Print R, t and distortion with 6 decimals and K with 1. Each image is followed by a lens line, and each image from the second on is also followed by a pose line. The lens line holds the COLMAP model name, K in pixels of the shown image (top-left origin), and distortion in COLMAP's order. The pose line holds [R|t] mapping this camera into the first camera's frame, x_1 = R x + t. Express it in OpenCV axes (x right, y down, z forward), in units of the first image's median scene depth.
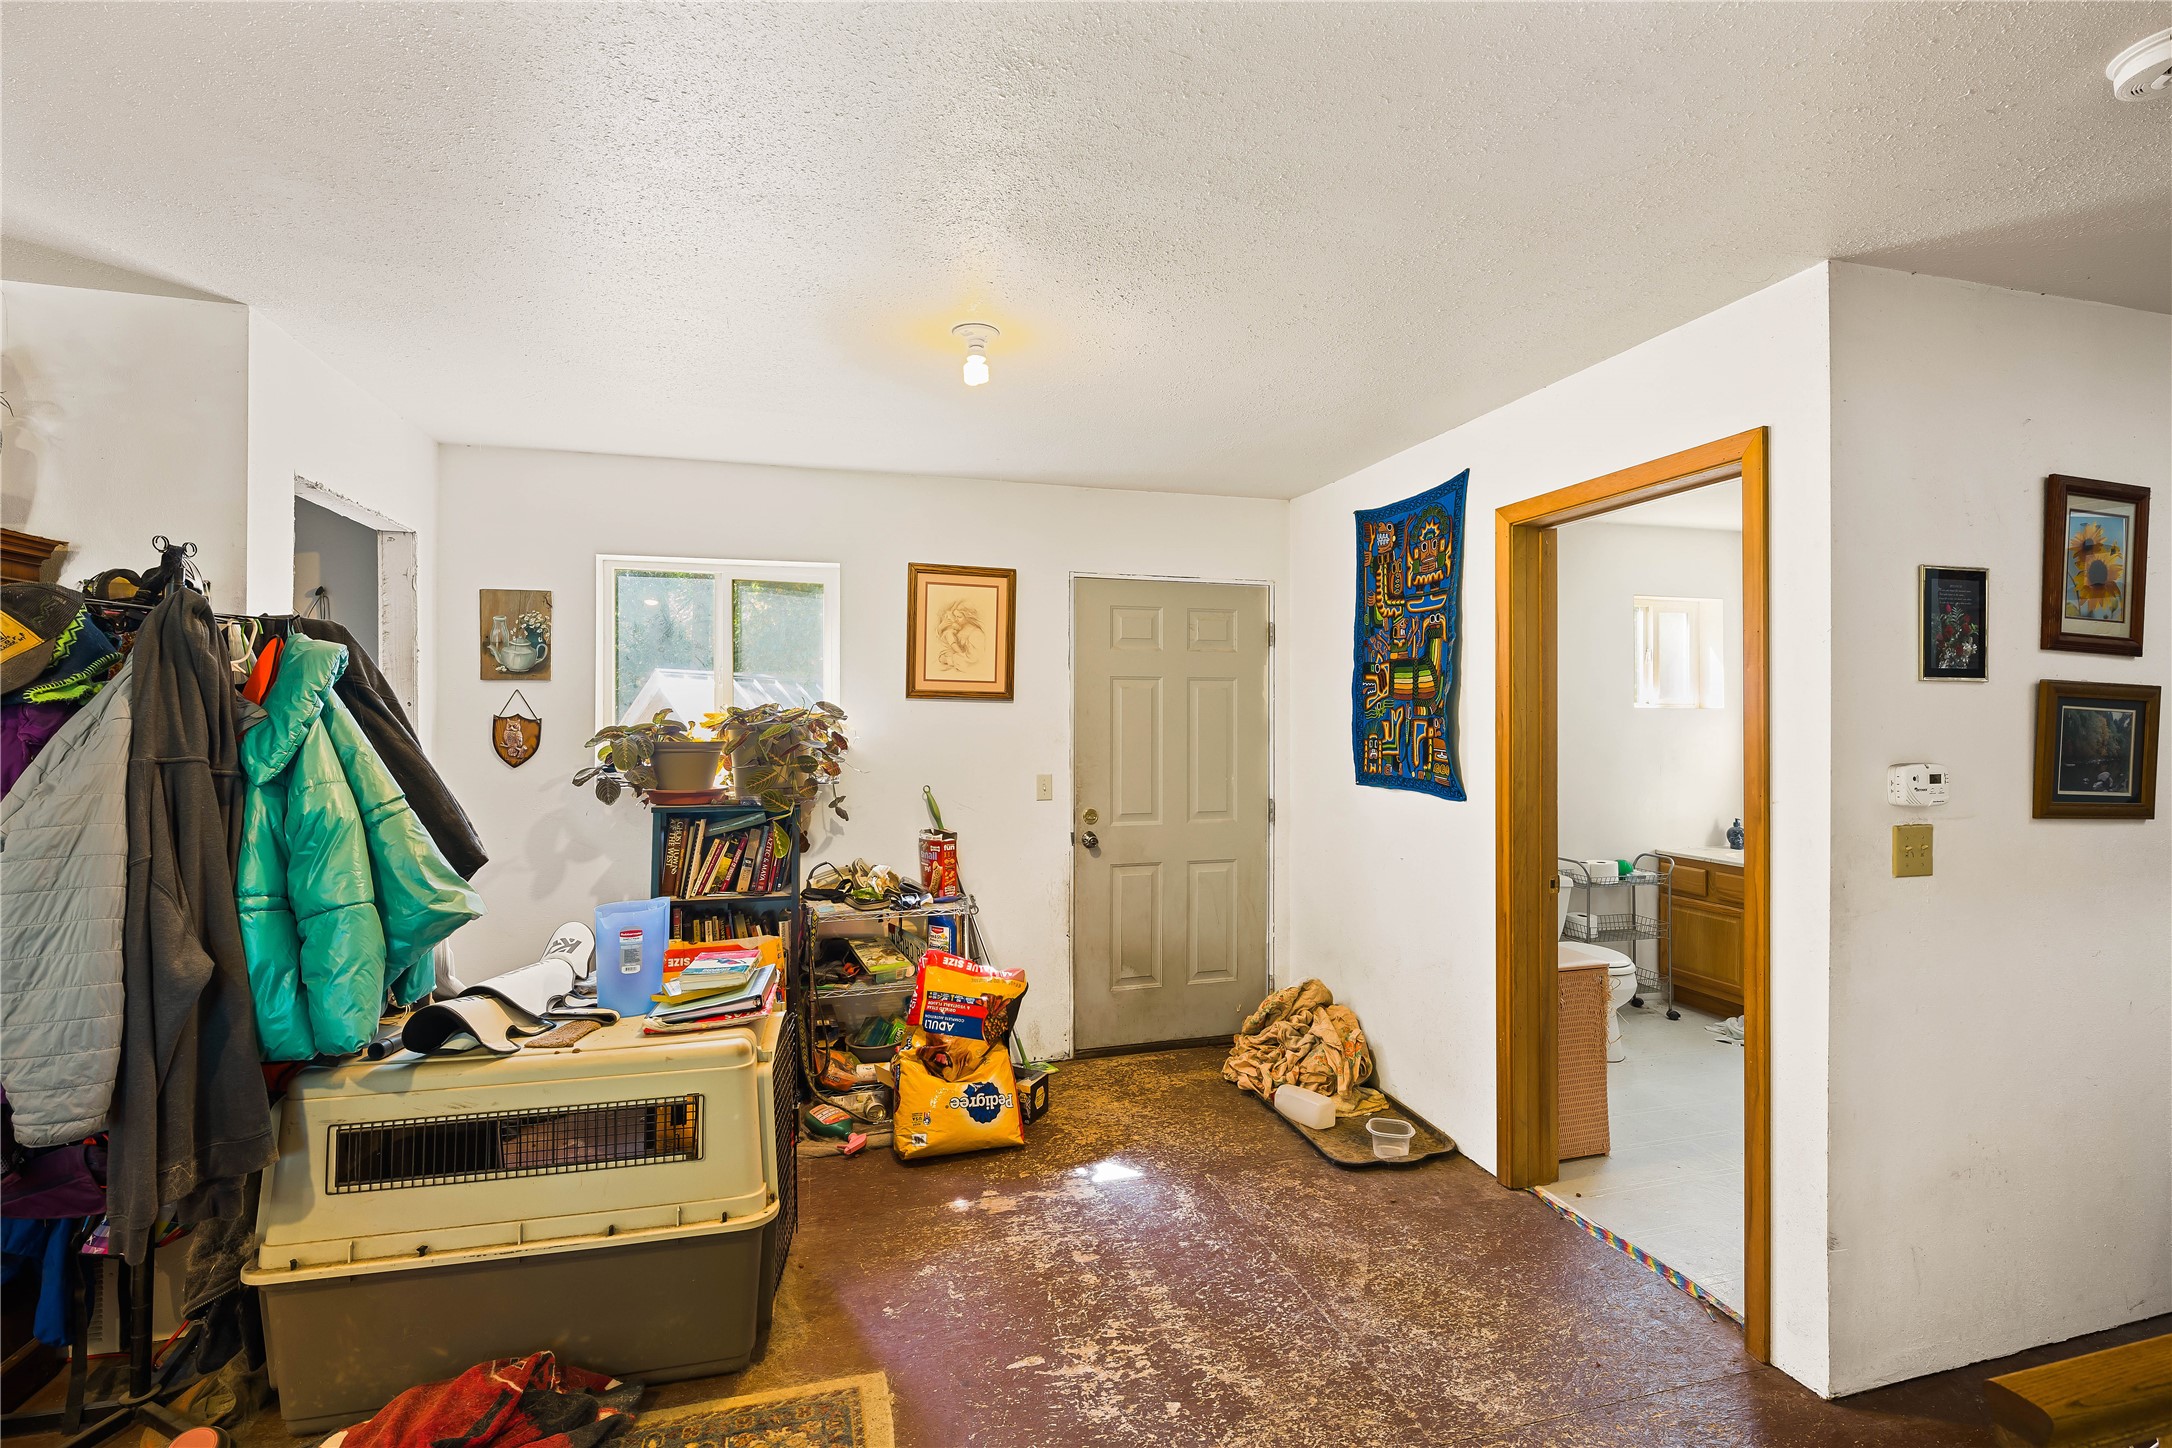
lens RADIAL K [[961.5, 0, 1080.0], [0, 961.5, 725.8], [0, 0, 1]] dist [0.000993, 0.000051]
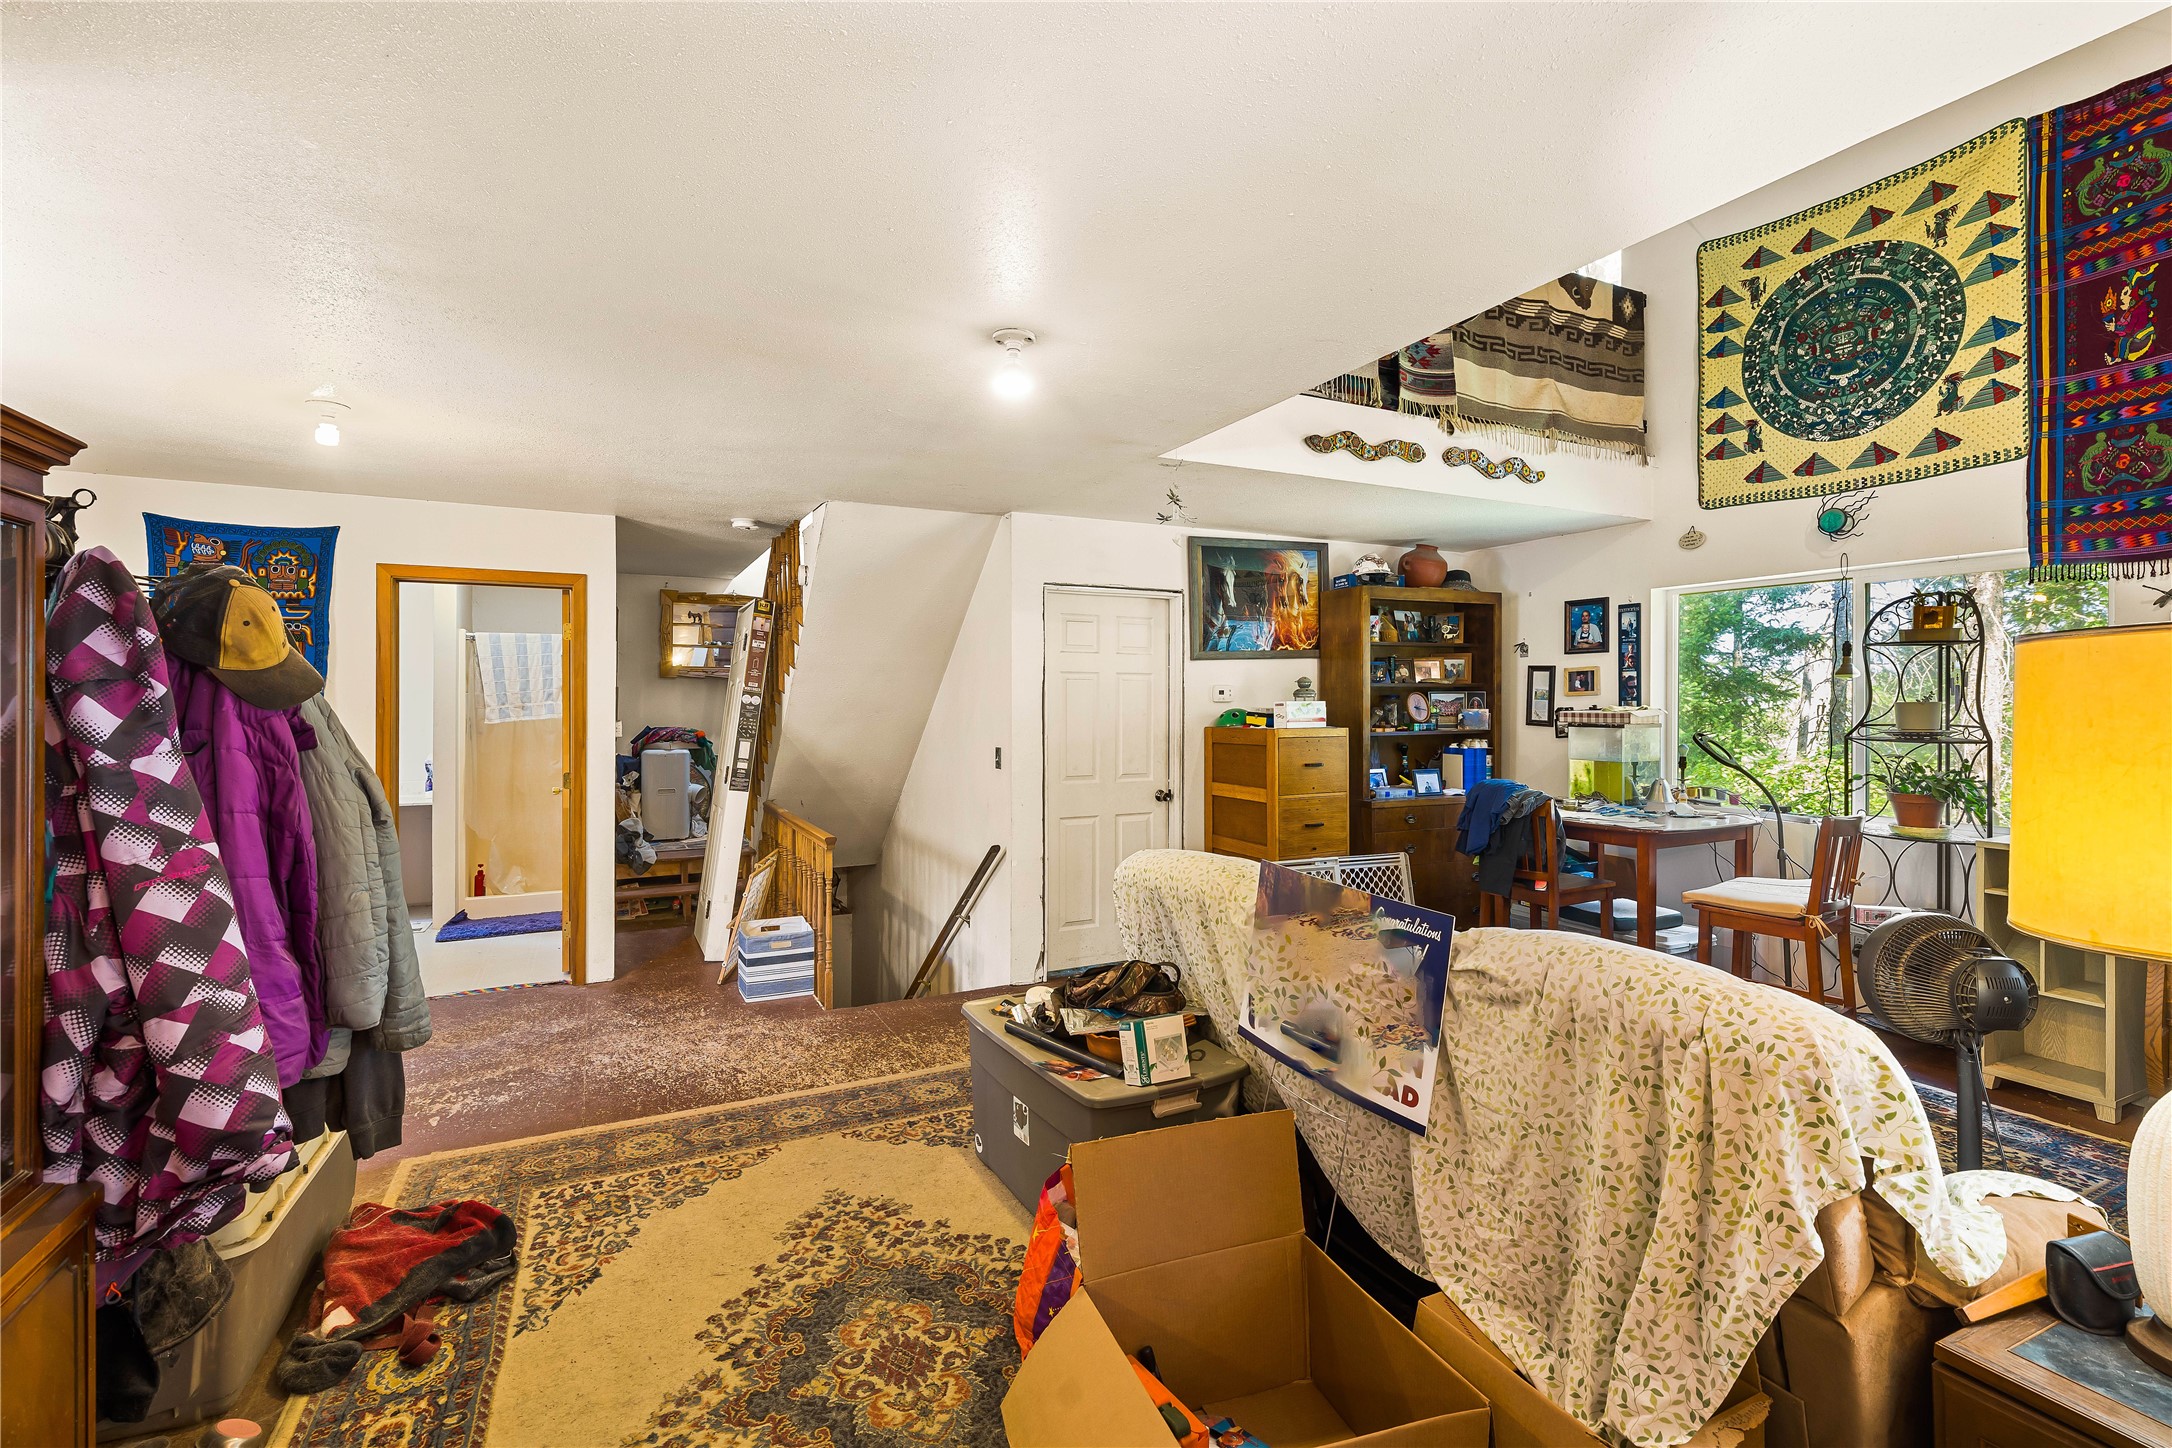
lens RADIAL K [[961.5, 0, 1083.7], [0, 961.5, 711.2], [0, 0, 1]] dist [0.000993, 0.000051]
pose [[-0.192611, -0.006991, 0.981250, -1.173796], [0.001035, 0.999973, 0.007327, -0.002566], [-0.981275, 0.002427, -0.192598, 0.183100]]
